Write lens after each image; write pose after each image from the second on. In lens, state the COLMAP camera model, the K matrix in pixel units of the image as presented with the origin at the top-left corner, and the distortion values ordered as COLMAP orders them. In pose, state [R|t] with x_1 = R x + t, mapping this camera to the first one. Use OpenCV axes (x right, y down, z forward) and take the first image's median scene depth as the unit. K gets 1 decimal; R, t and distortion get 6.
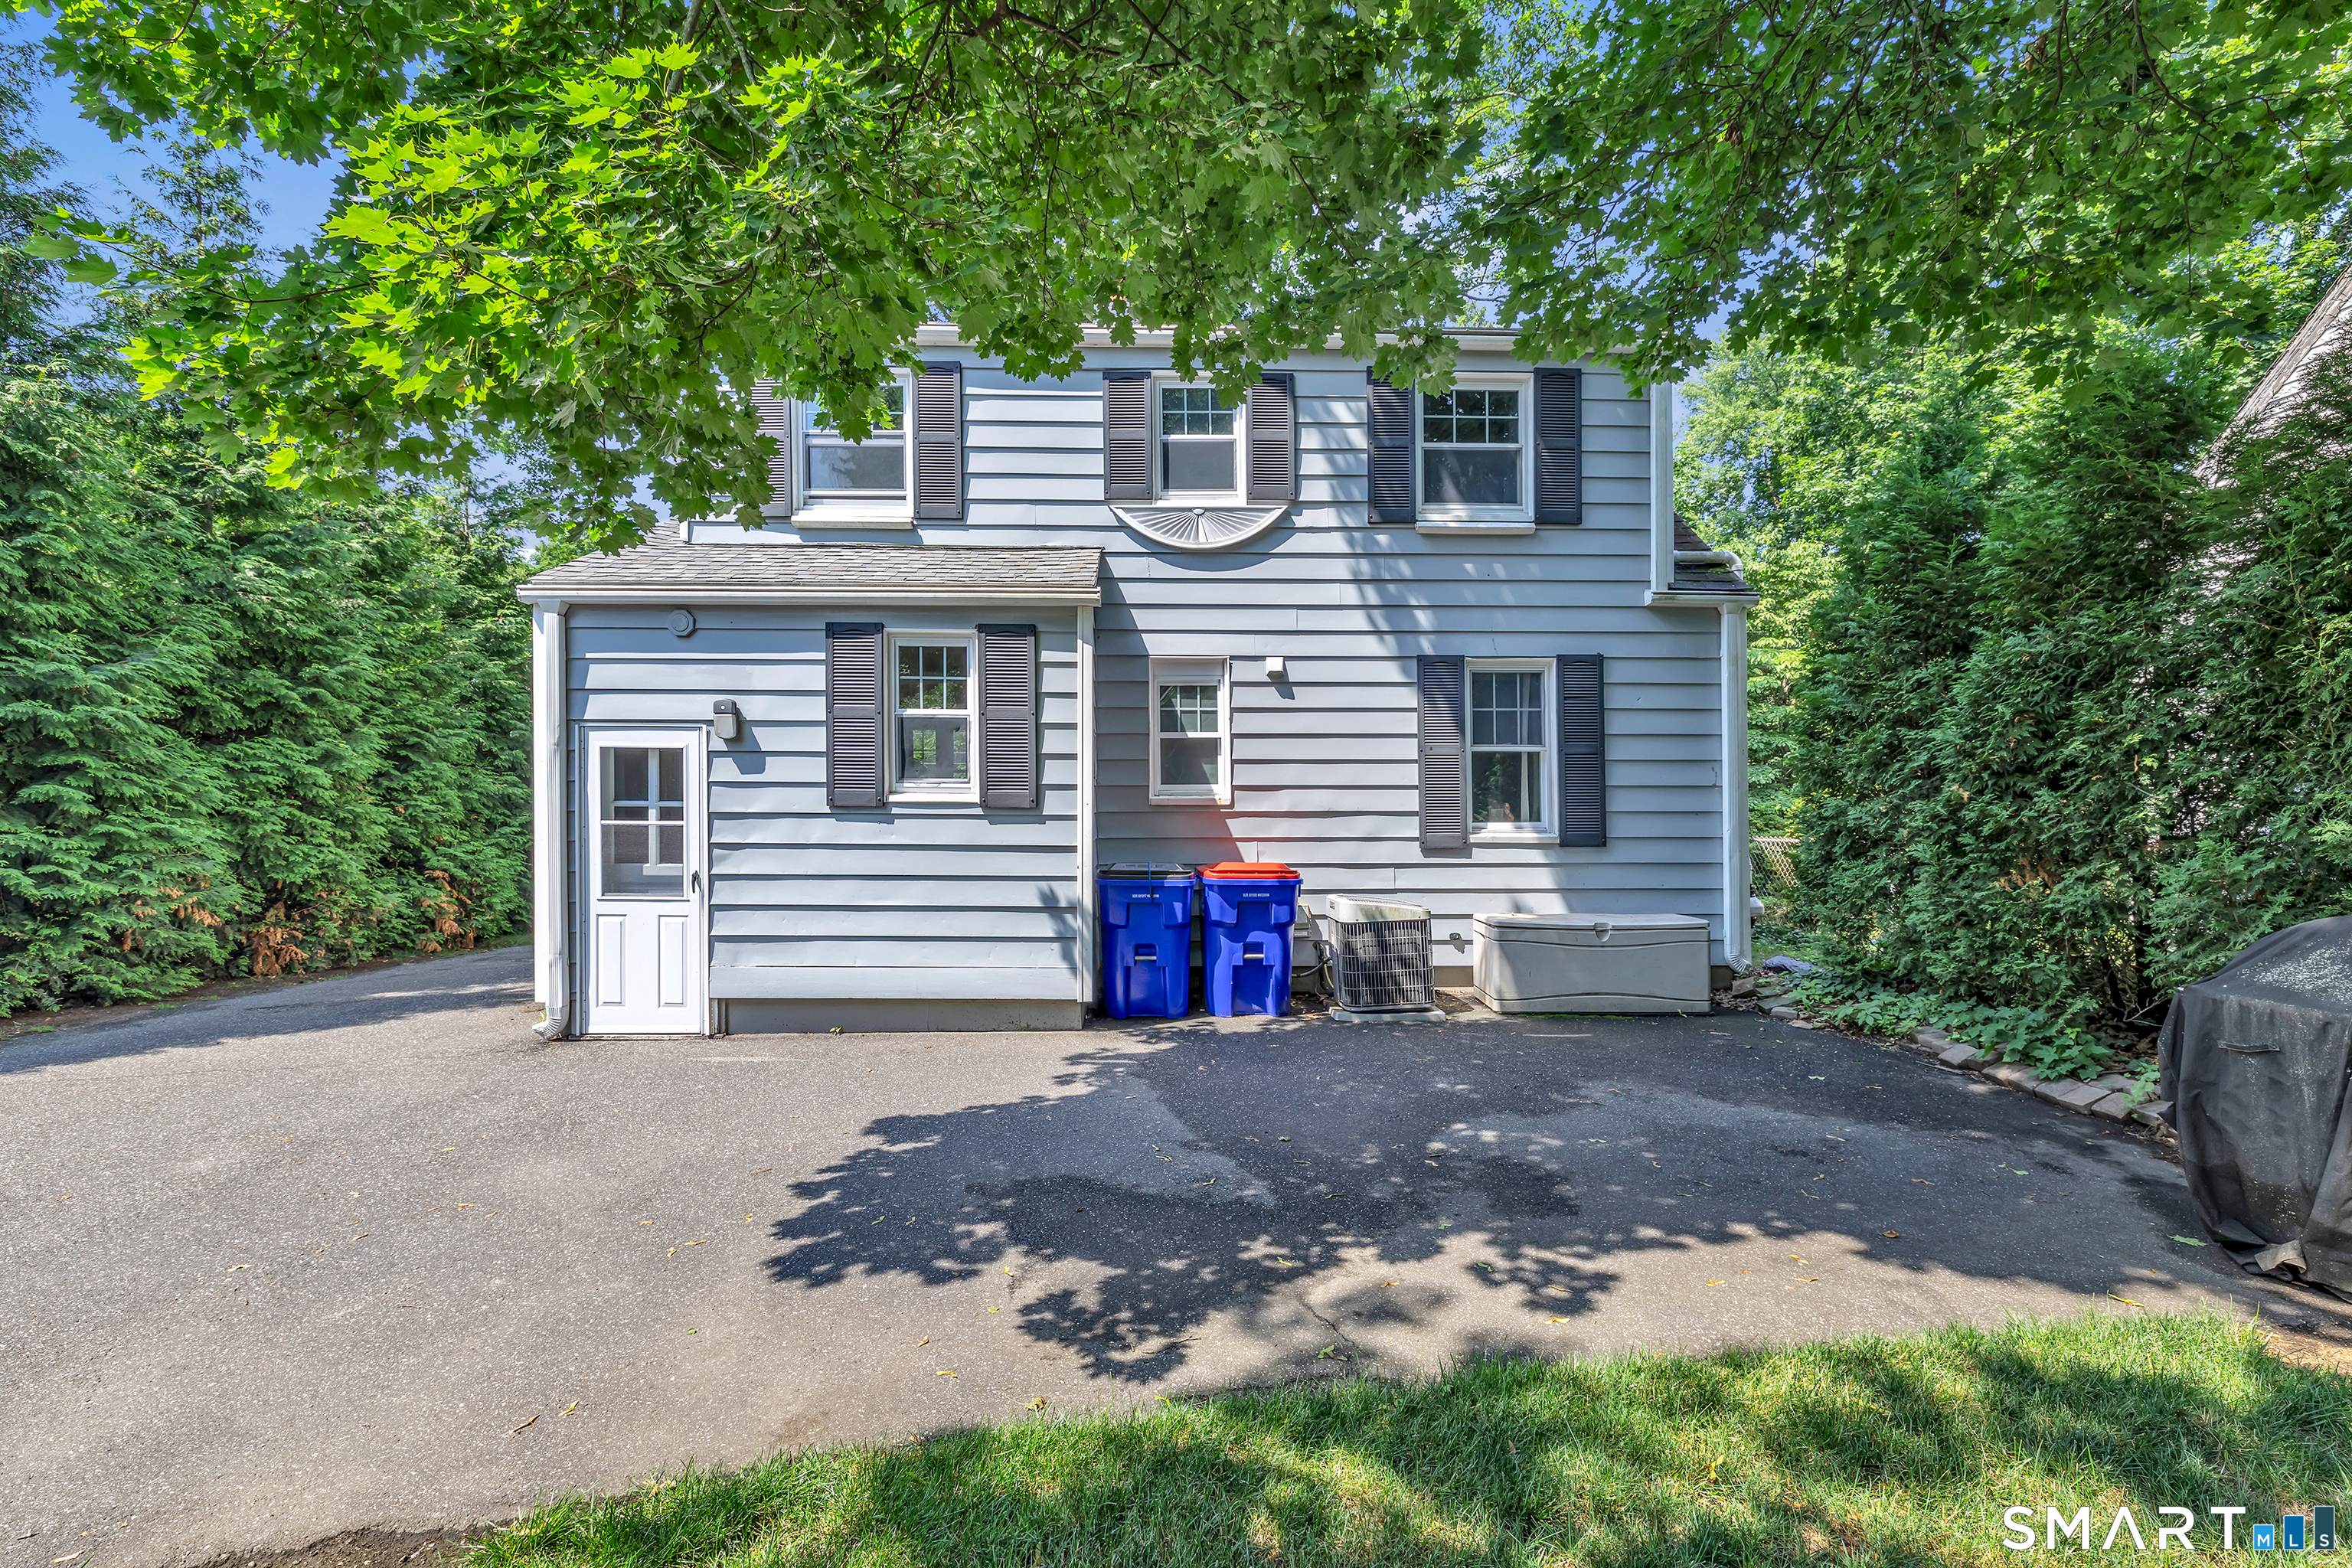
lens RADIAL K [[1017.8, 0, 1176.1], [0, 1017.8, 794.8], [0, 0, 1]] dist [-0.001327, -0.000040]
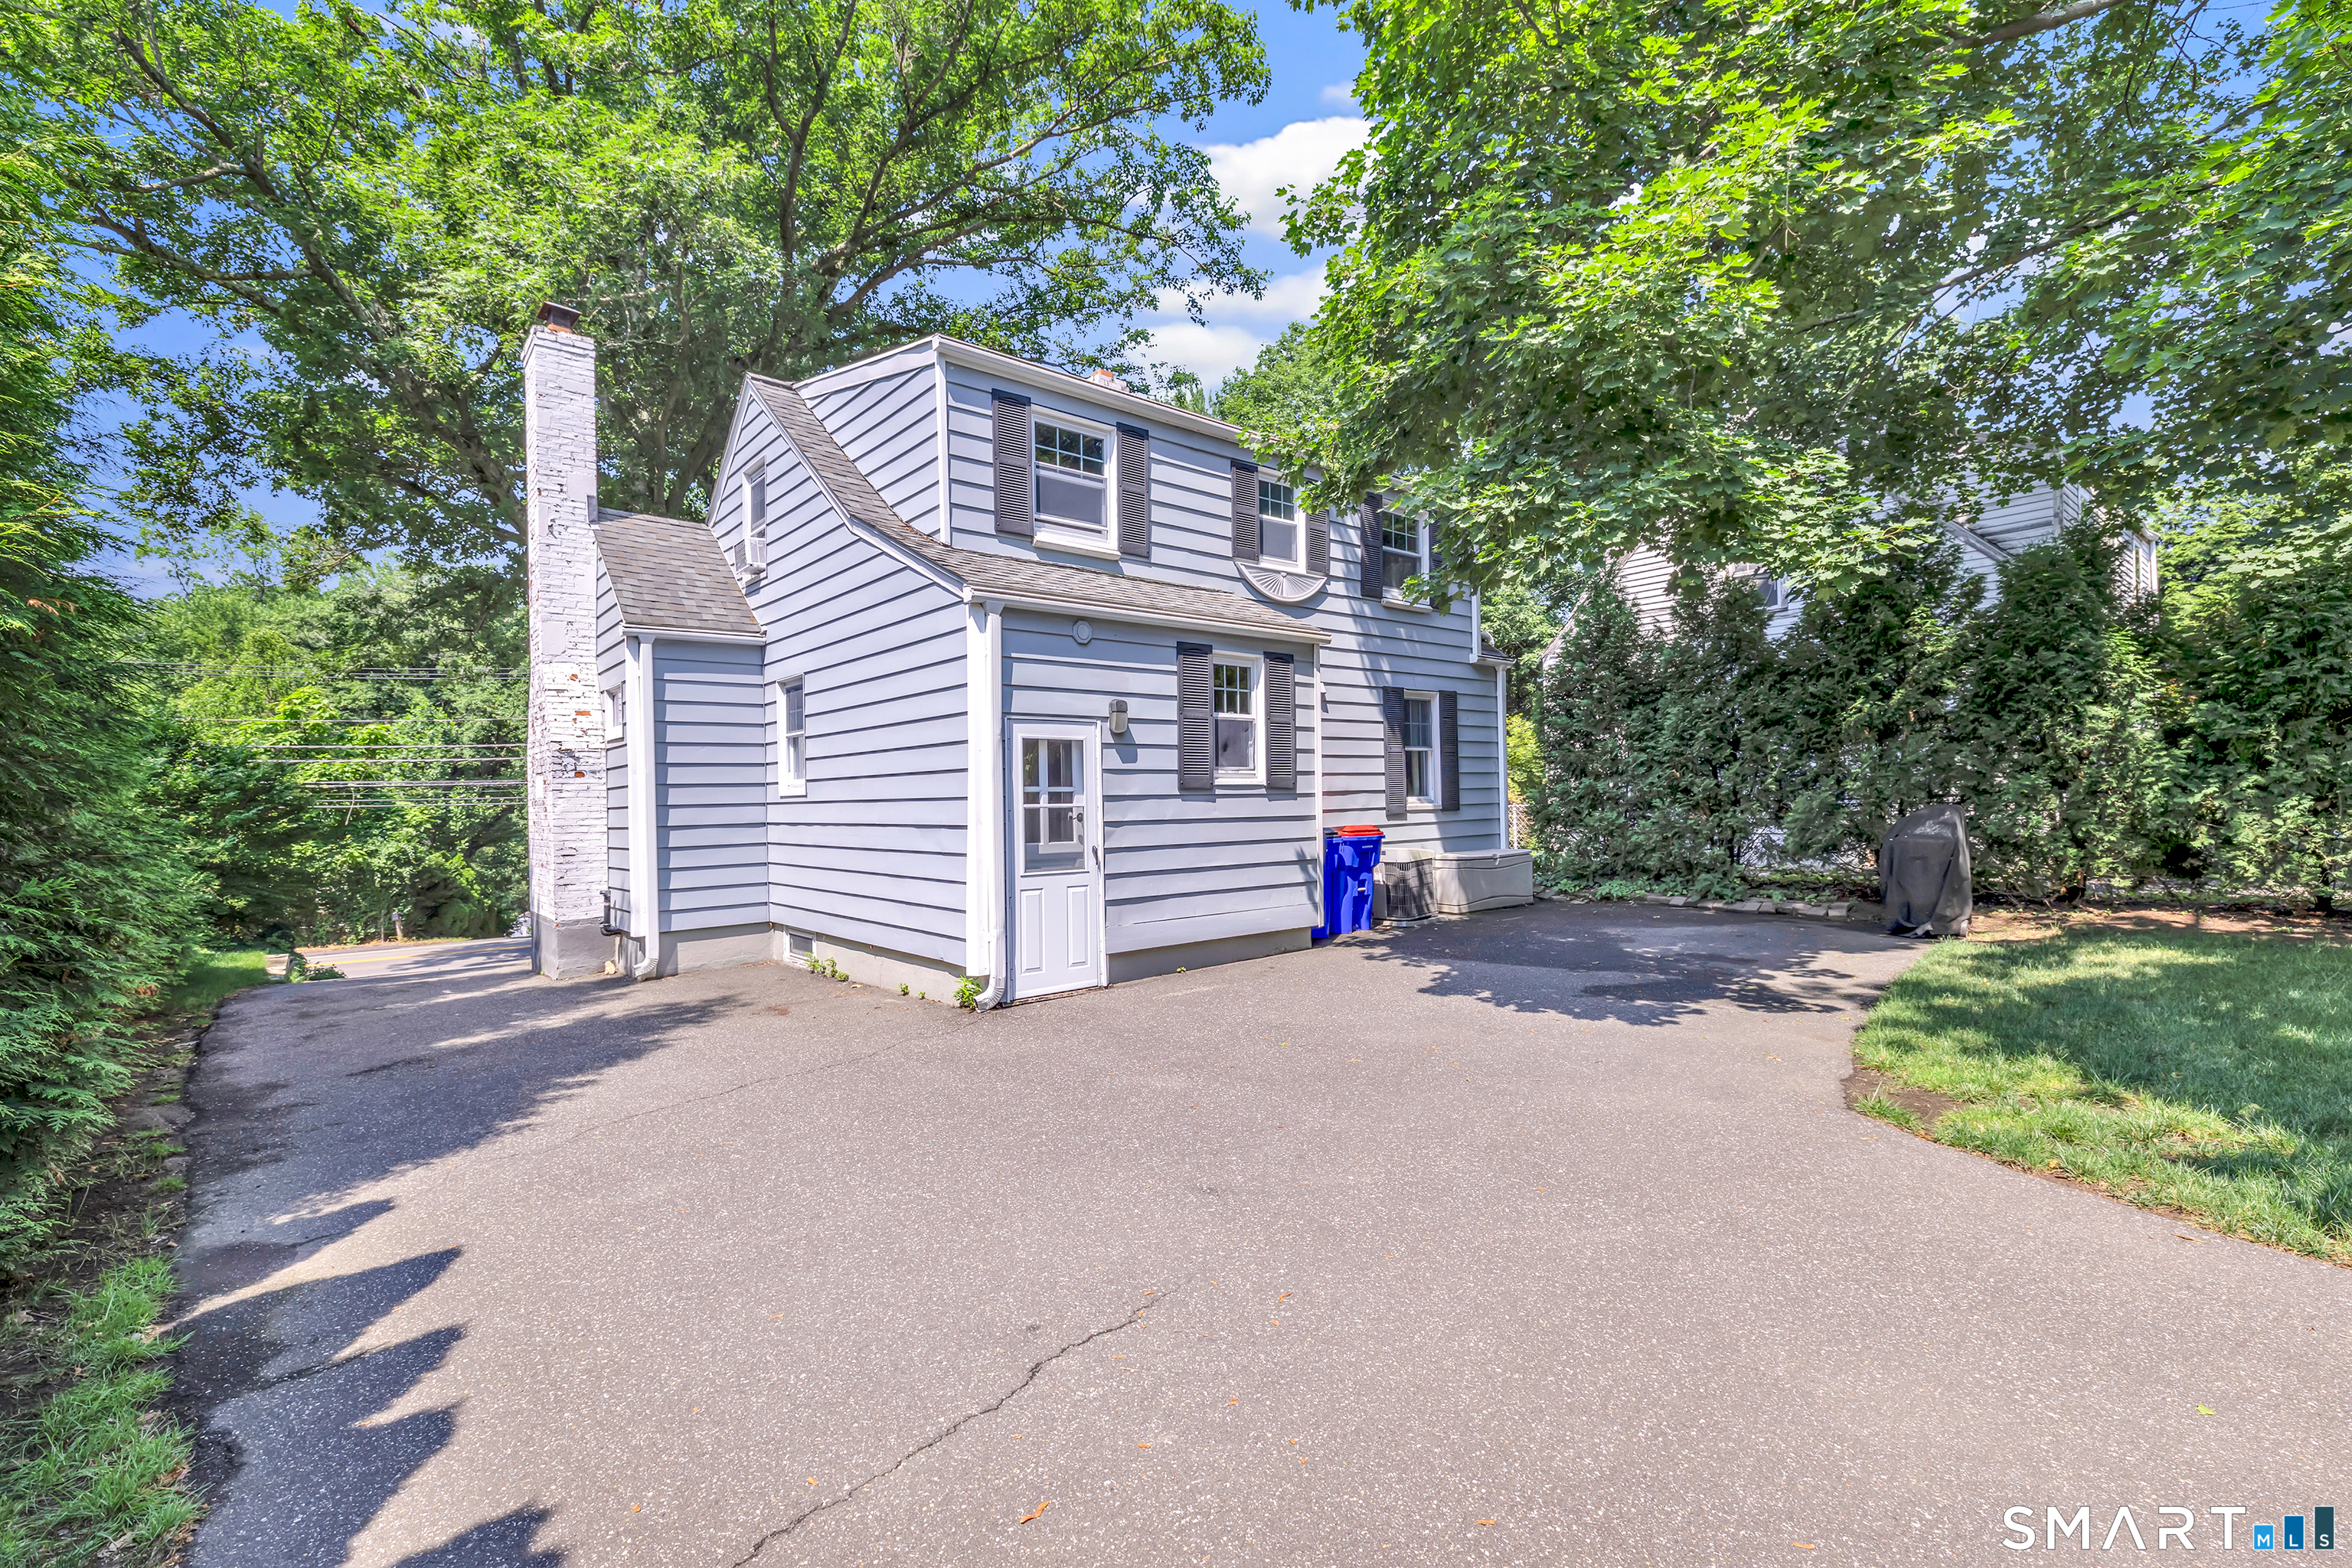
lens RADIAL K [[1044.0, 0, 1157.6], [0, 1044.0, 765.6], [0, 0, 1]] dist [-0.001143, 0.000054]
pose [[0.773380, 0.001793, 0.633940, -1.161716], [0.016804, 0.999587, -0.023327, 0.012181], [-0.633720, 0.028693, 0.773030, 0.027757]]
